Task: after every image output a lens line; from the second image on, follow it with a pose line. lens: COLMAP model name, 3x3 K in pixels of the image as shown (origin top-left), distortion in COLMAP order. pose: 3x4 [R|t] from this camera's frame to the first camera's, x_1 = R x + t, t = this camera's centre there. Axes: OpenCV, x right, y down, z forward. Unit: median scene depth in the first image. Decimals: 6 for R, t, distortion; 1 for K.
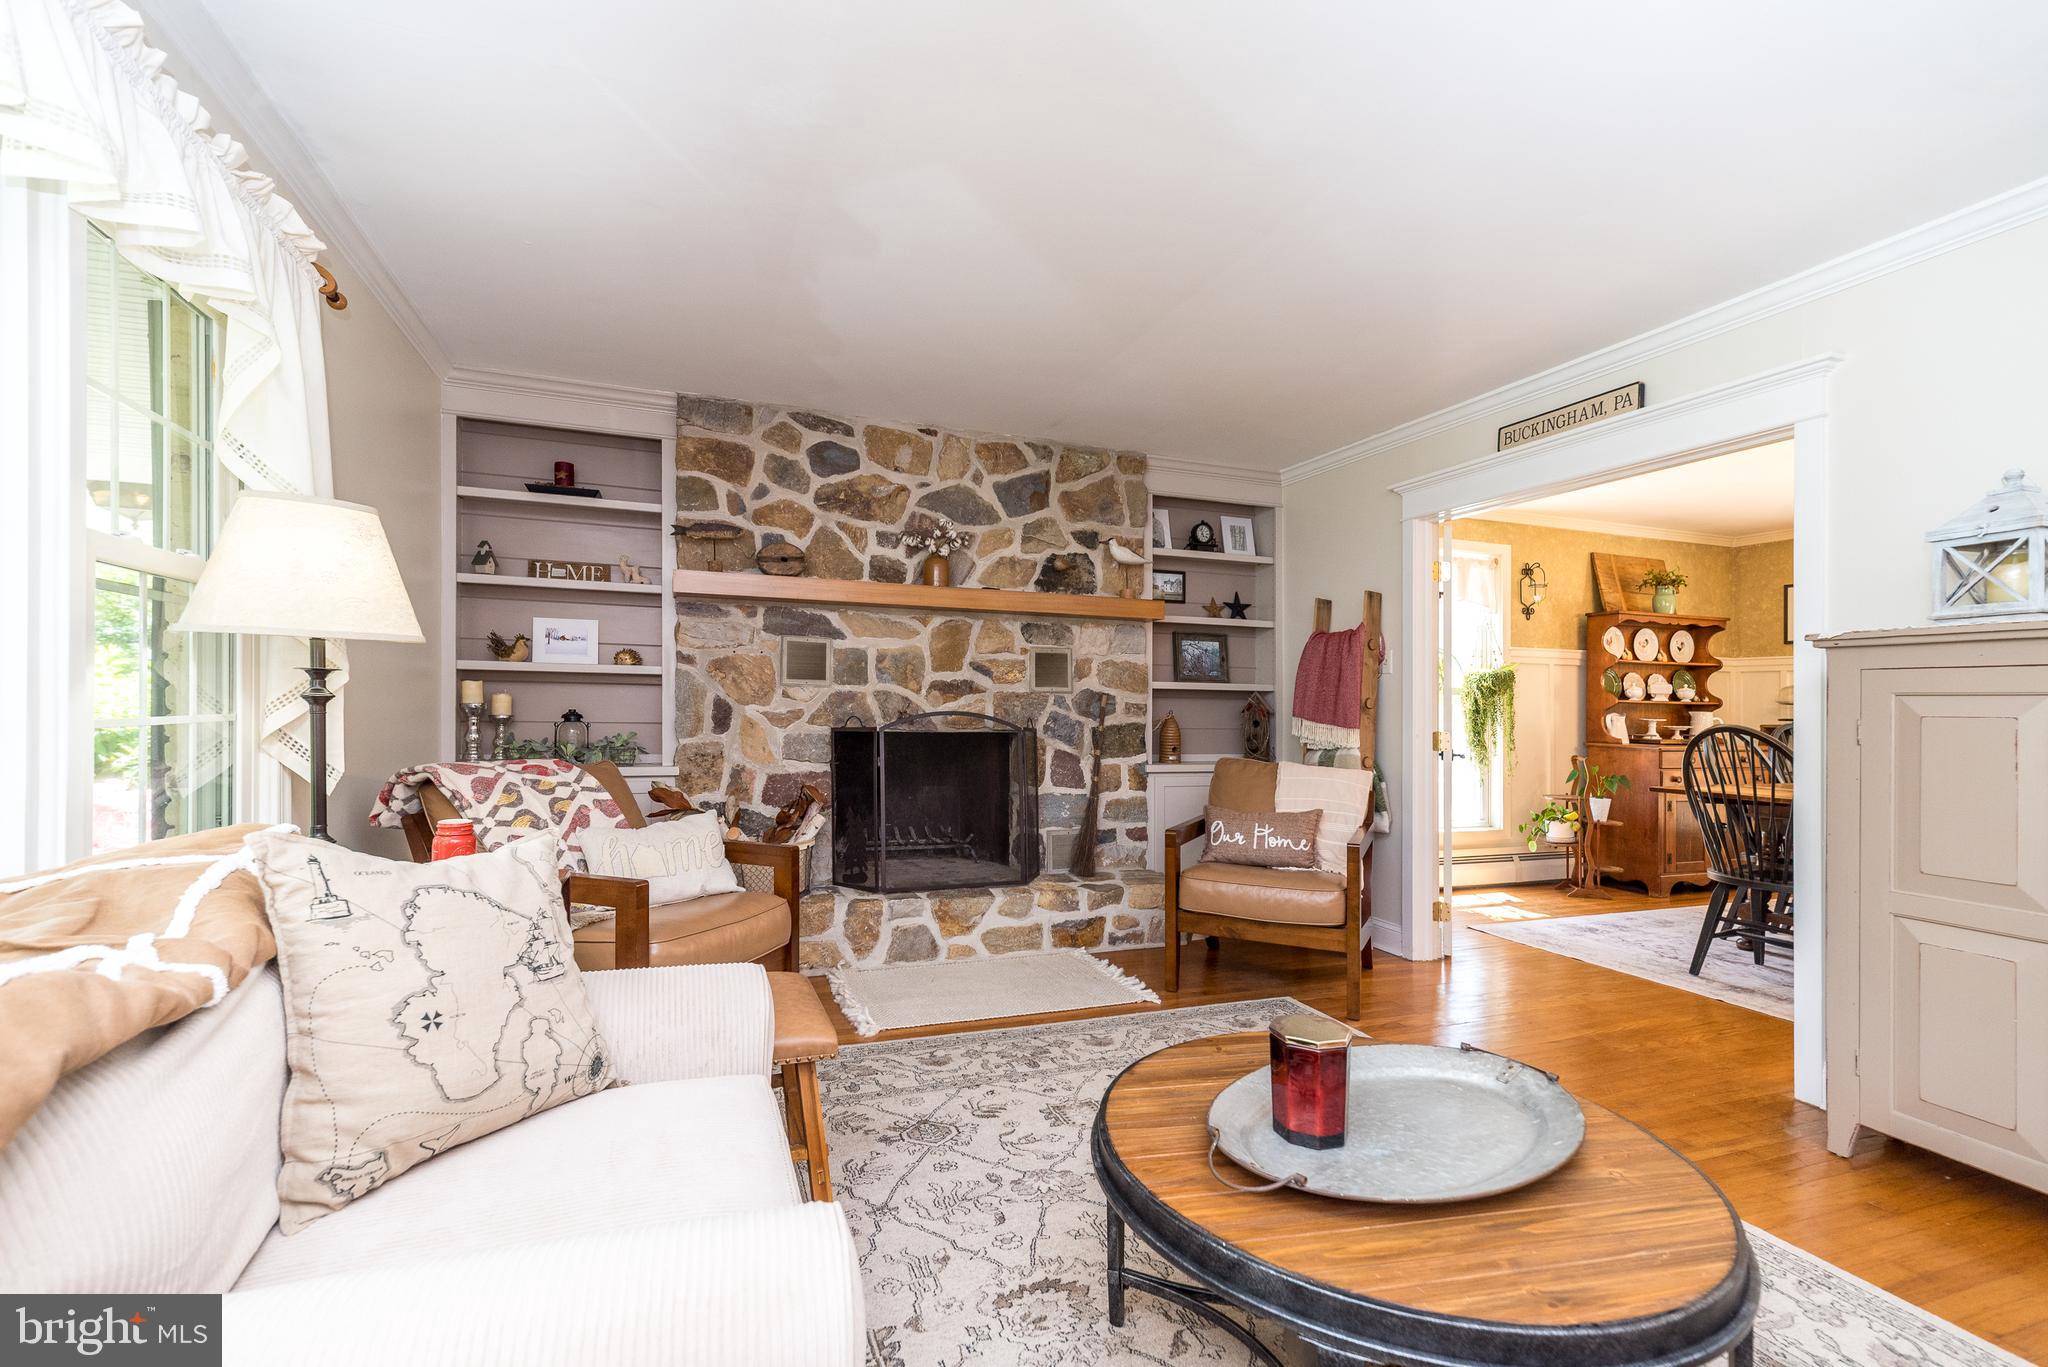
lens RADIAL K [[901.1, 0, 1036.6], [0, 901.1, 715.9], [0, 0, 1]] dist [0.009802, -0.000416]
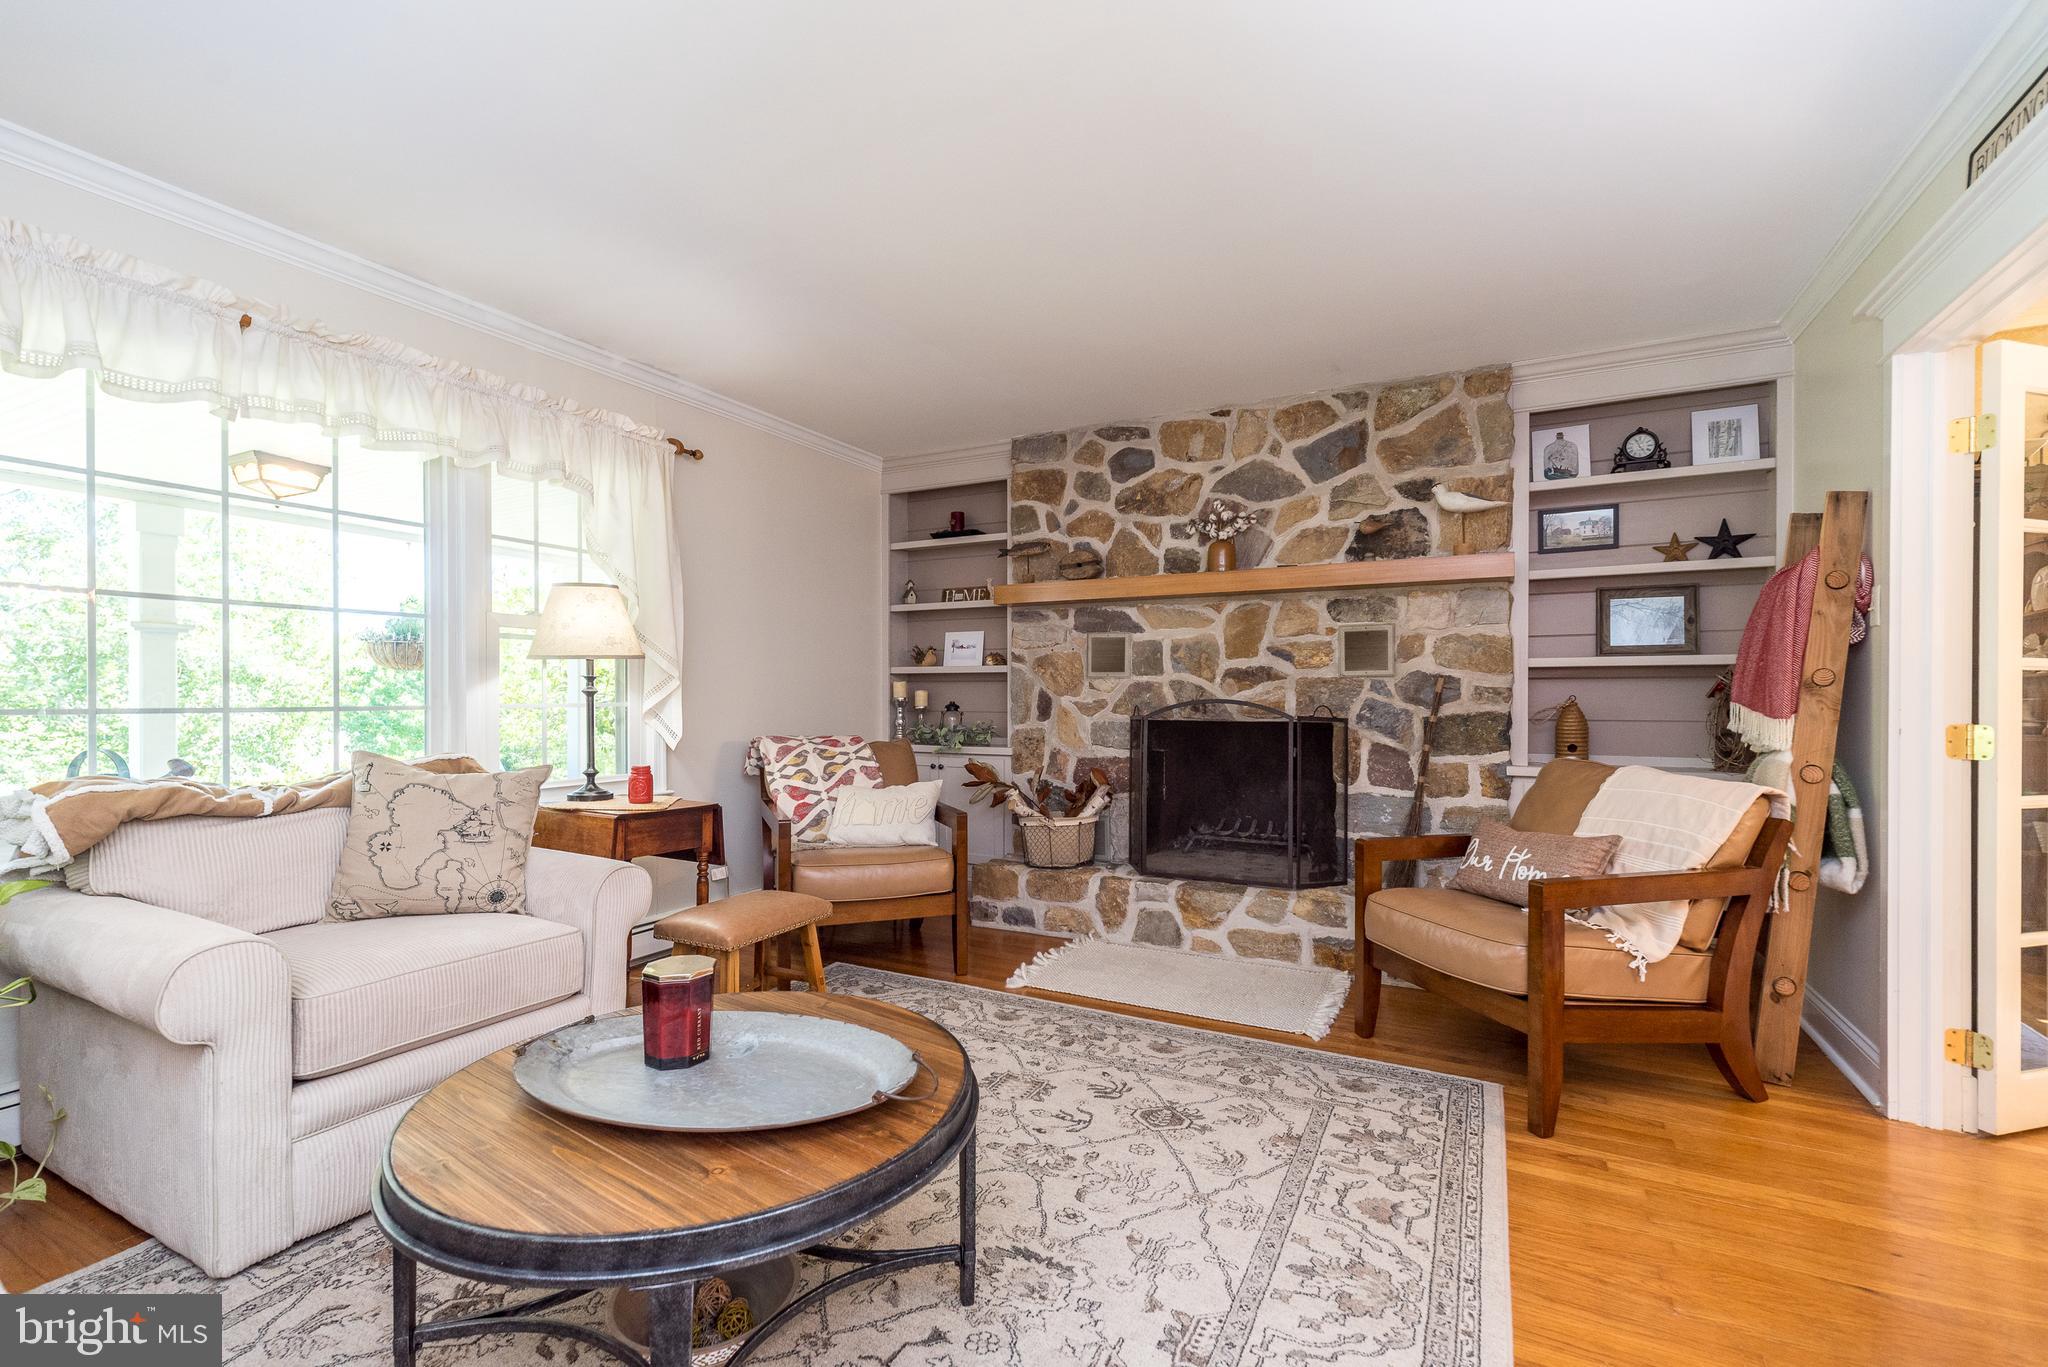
lens RADIAL K [[901.1, 0, 1009.9], [0, 901.1, 719.2], [0, 0, 1]] dist [0.009802, -0.000416]
pose [[0.661030, 0.003687, -0.750350, 0.477700], [0.001286, 0.999981, 0.006046, 0.009987], [0.750358, -0.004961, 0.661013, 0.187527]]
